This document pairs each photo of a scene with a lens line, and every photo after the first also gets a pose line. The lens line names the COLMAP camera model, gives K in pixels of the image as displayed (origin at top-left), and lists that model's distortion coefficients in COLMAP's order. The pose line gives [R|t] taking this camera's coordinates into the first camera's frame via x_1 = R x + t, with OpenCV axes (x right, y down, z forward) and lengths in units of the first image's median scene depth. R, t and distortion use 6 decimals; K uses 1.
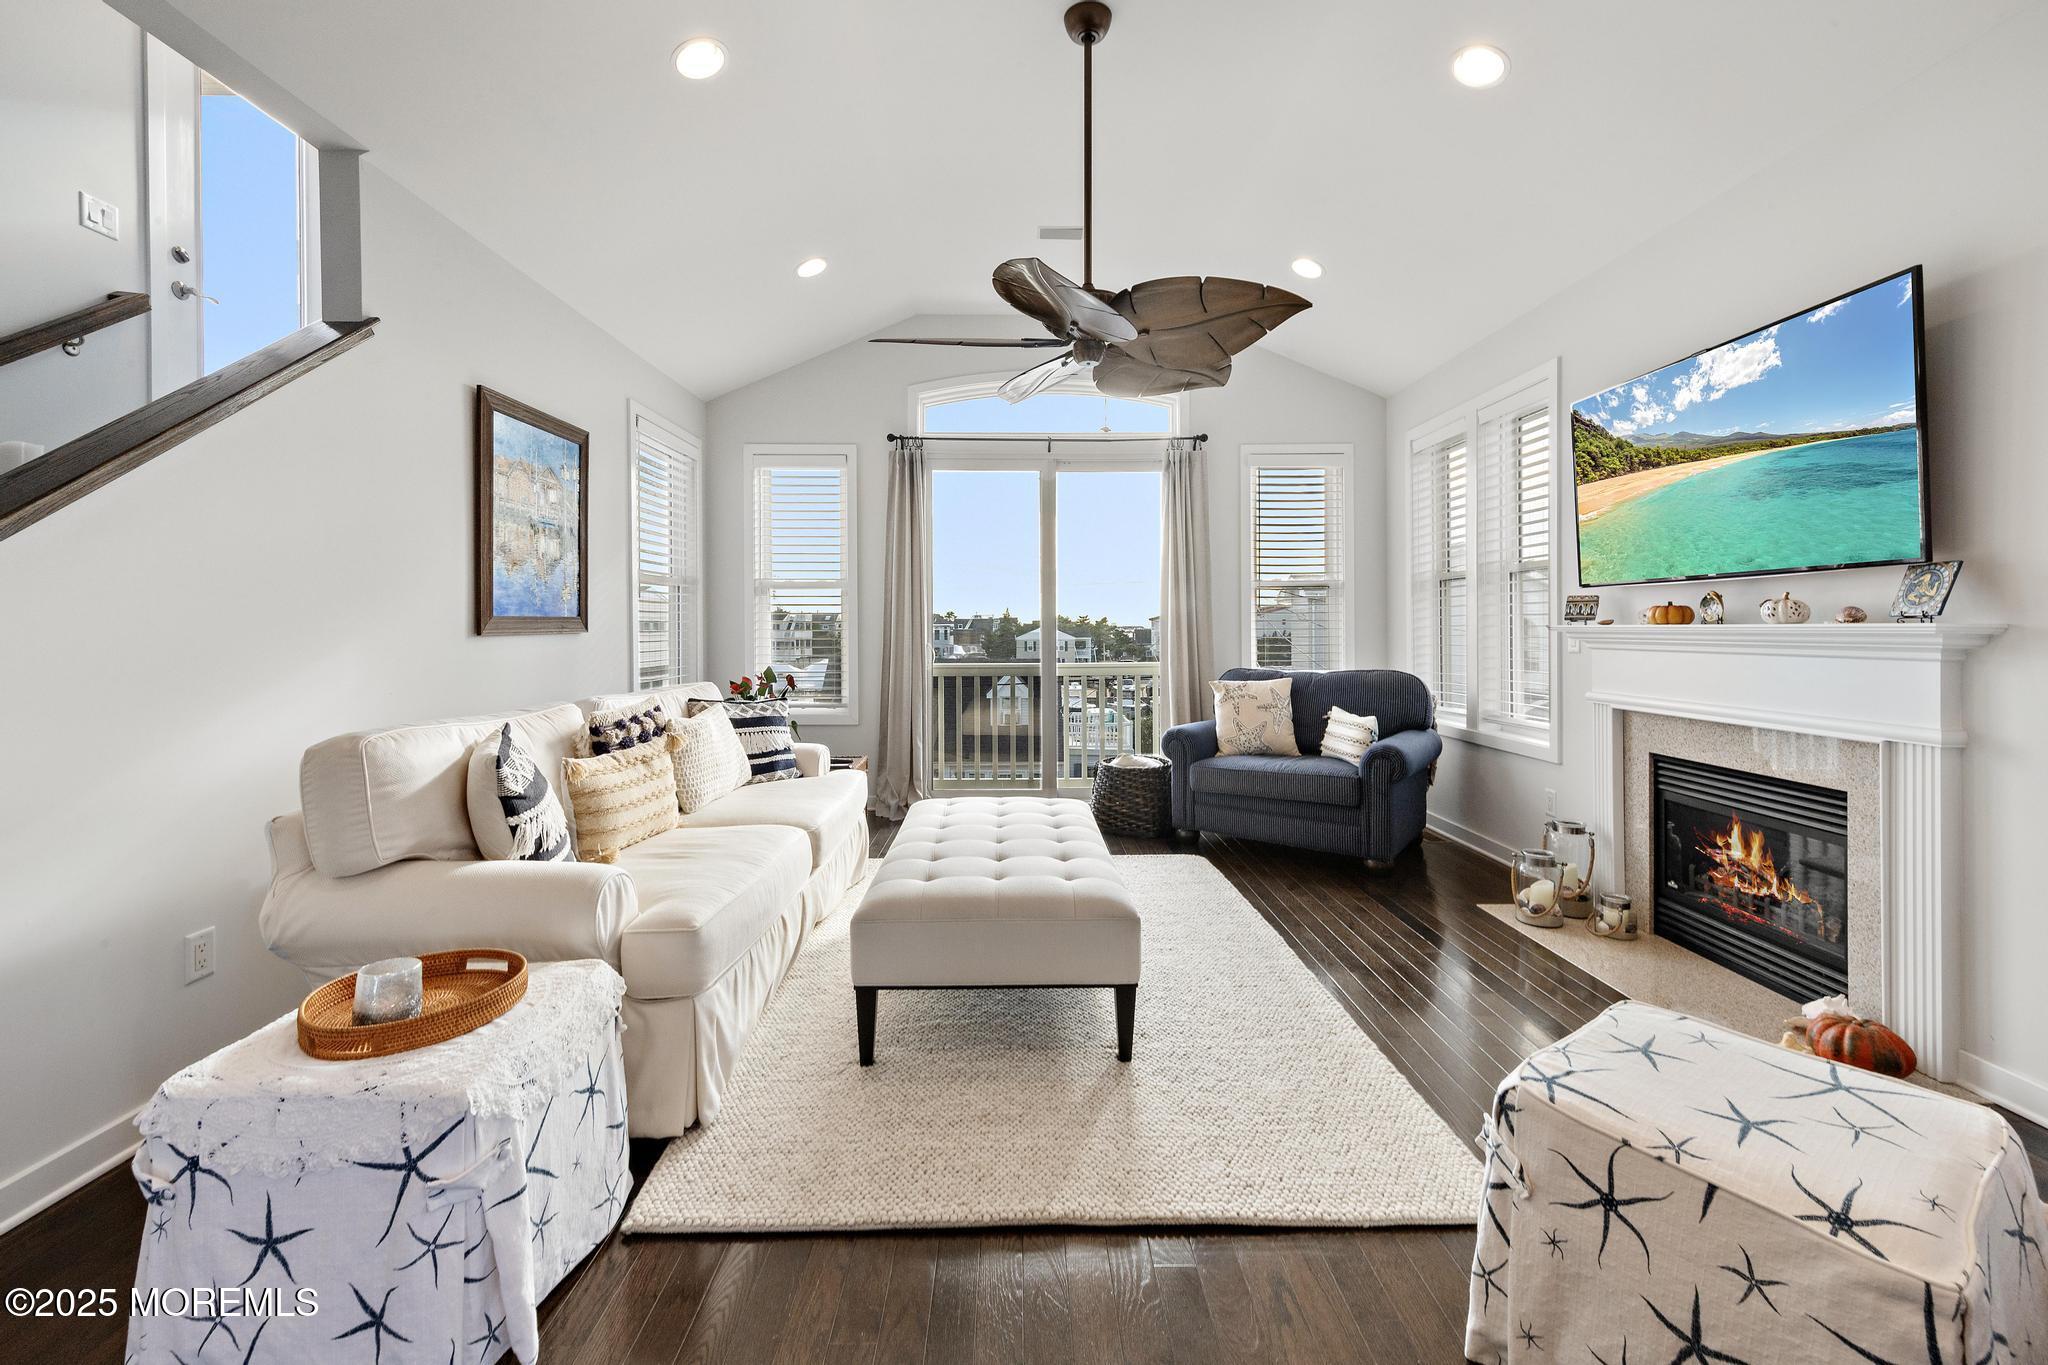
lens RADIAL K [[847.4, 0, 1025.6], [0, 847.4, 625.8], [0, 0, 1]] dist [0.008753, -0.000197]
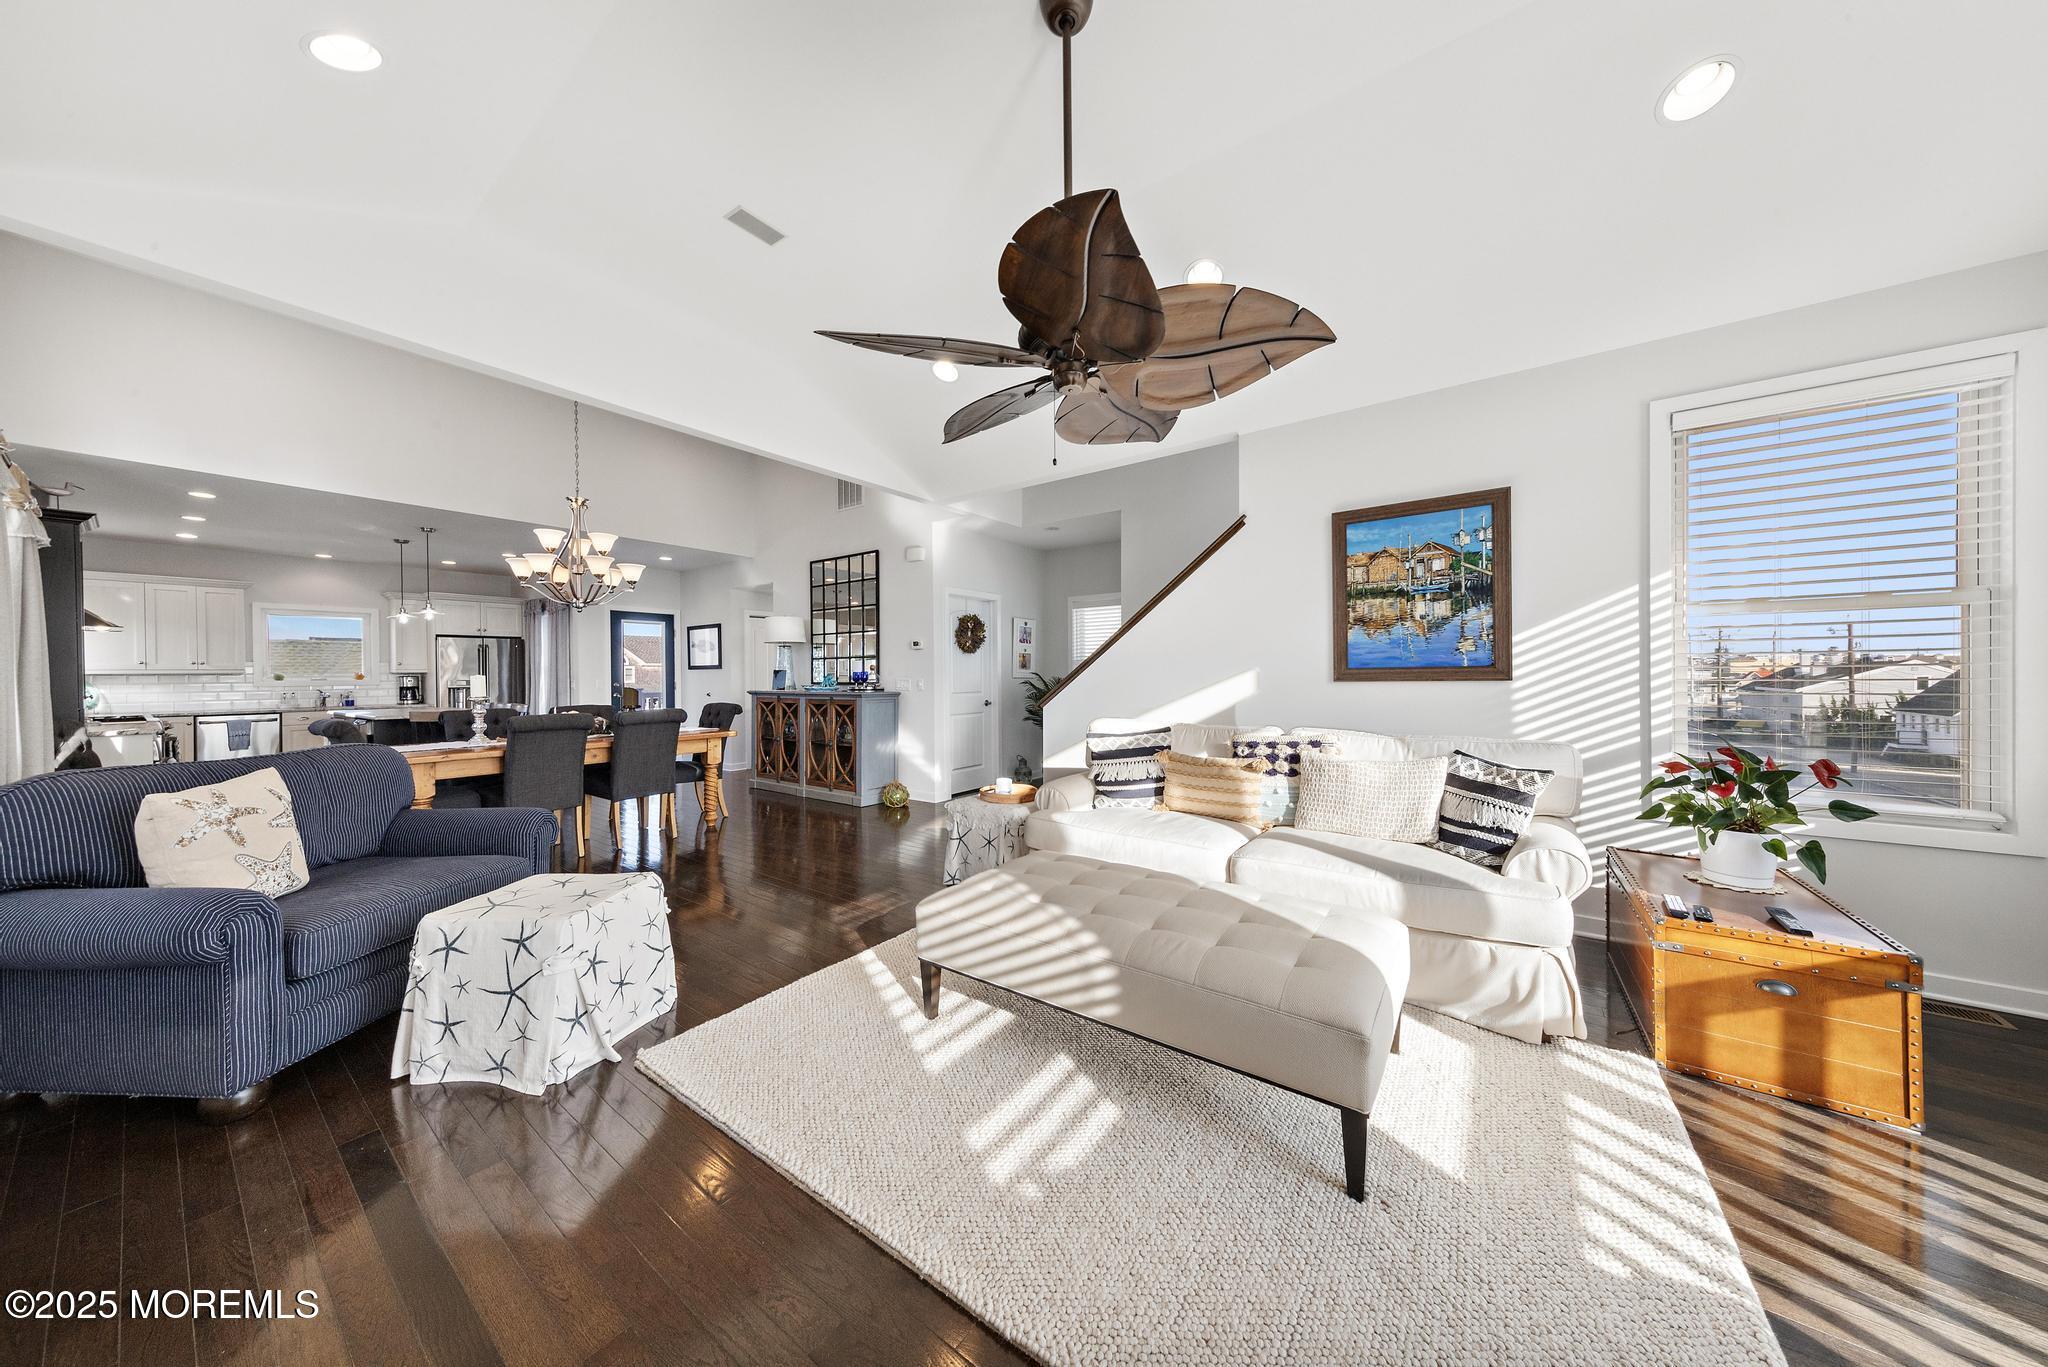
lens RADIAL K [[657.8, 0, 1020.2], [0, 657.8, 678.1], [0, 0, 1]] dist [0.013804, -0.000057]
pose [[-0.611251, 0.013872, -0.791315, 0.585211], [0.011085, 0.999898, 0.008965, -0.010517], [0.791359, -0.003292, -0.611343, 1.216558]]
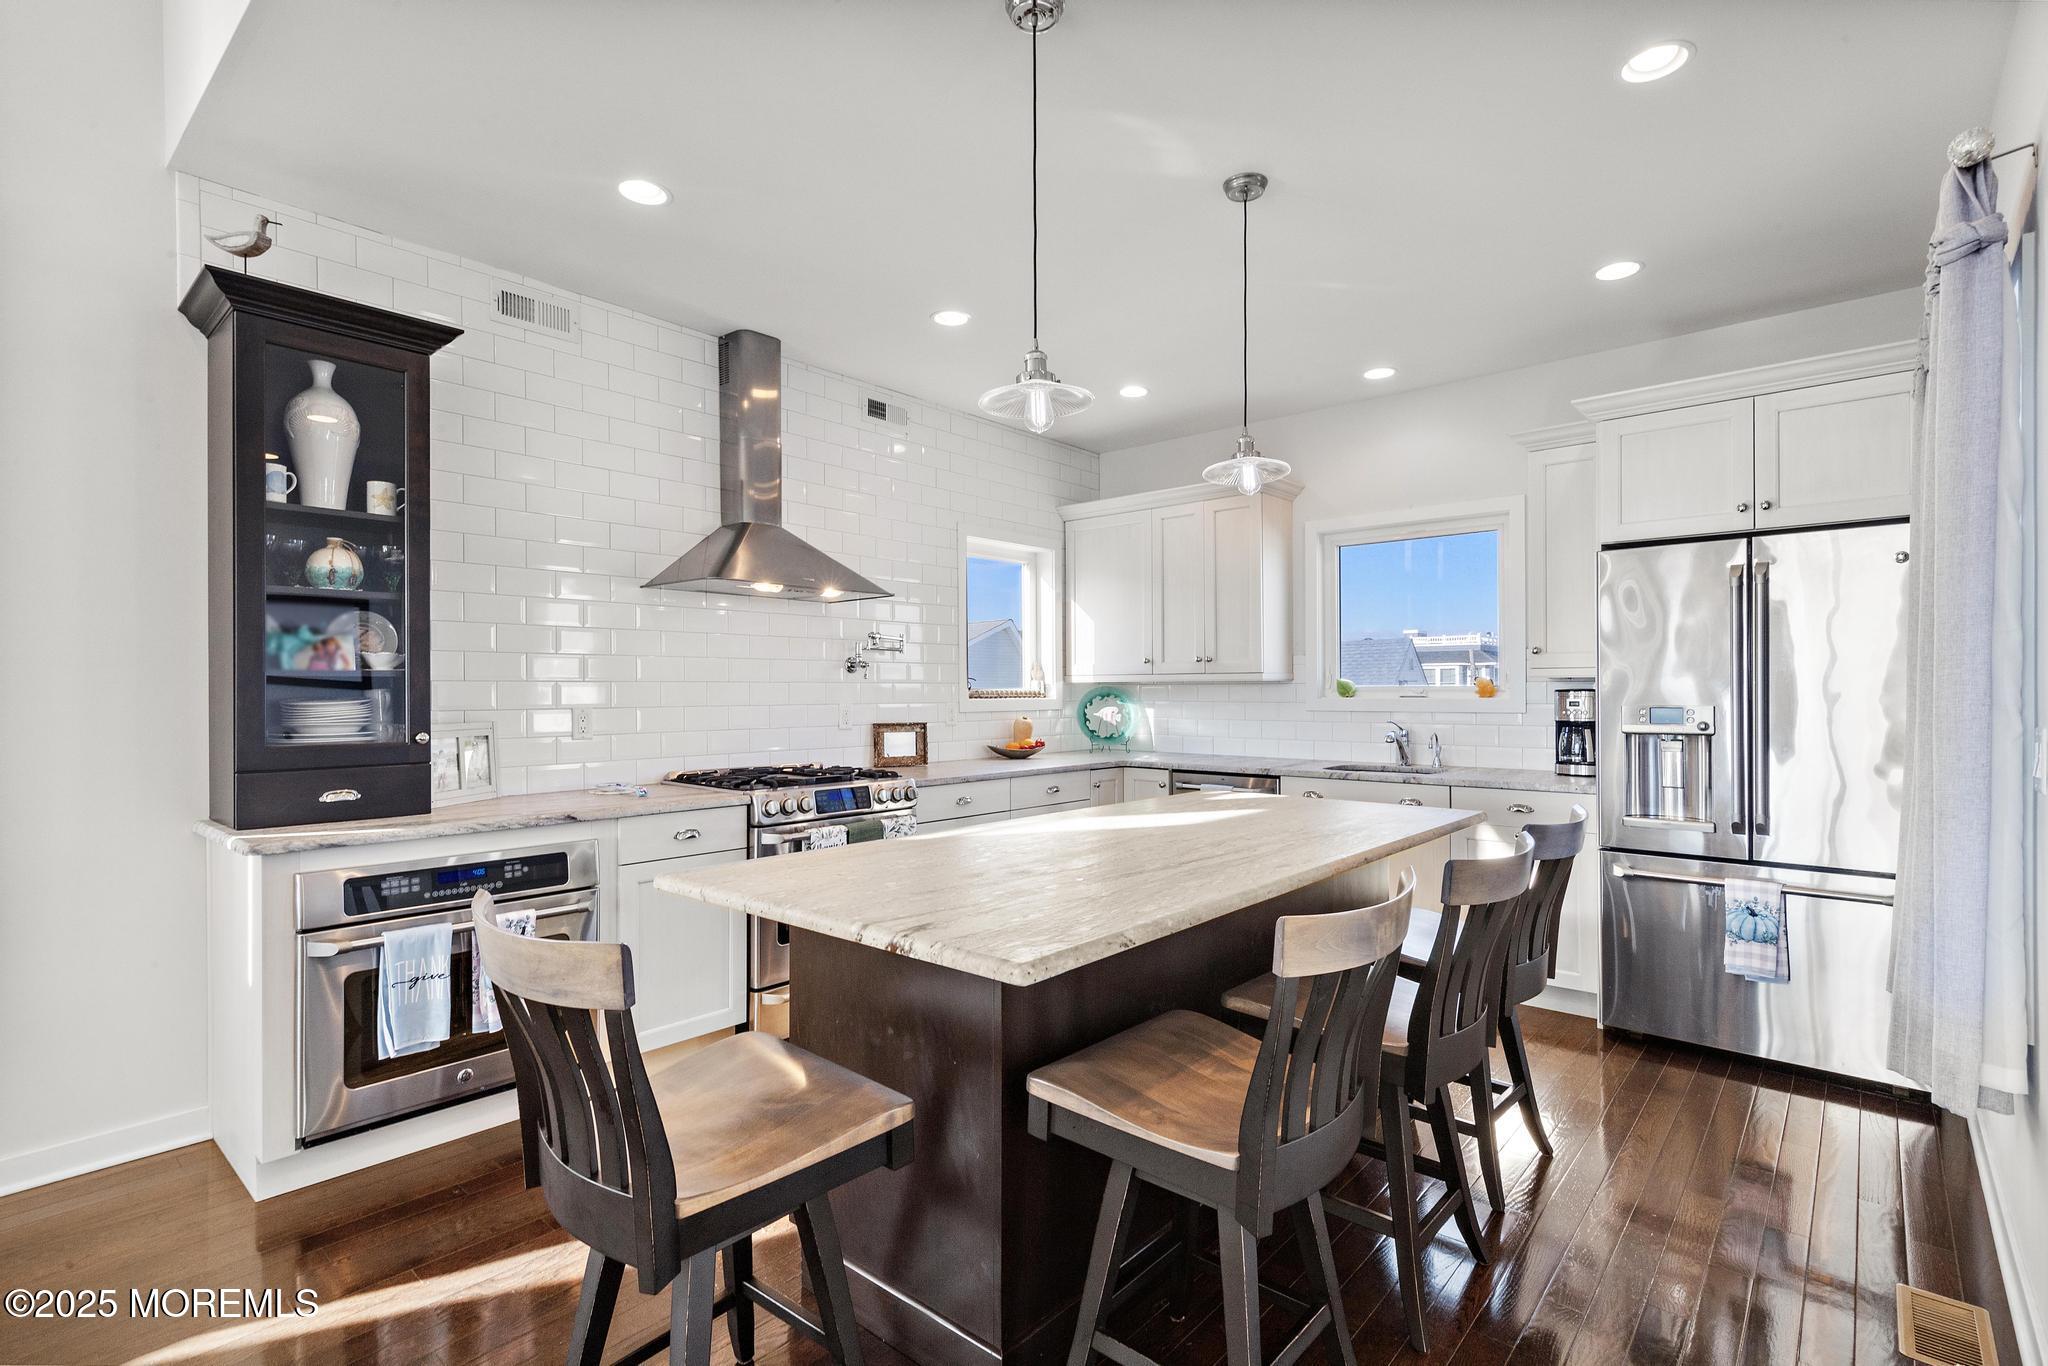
lens RADIAL K [[959.9, 0, 1035.5], [0, 959.9, 690.0], [0, 0, 1]] dist [0.012525, -0.000036]
pose [[-0.747687, 0.005262, 0.664031, -0.310878], [0.003729, 0.999986, -0.003725, -0.017775], [-0.664041, -0.000309, -0.747696, -0.921537]]
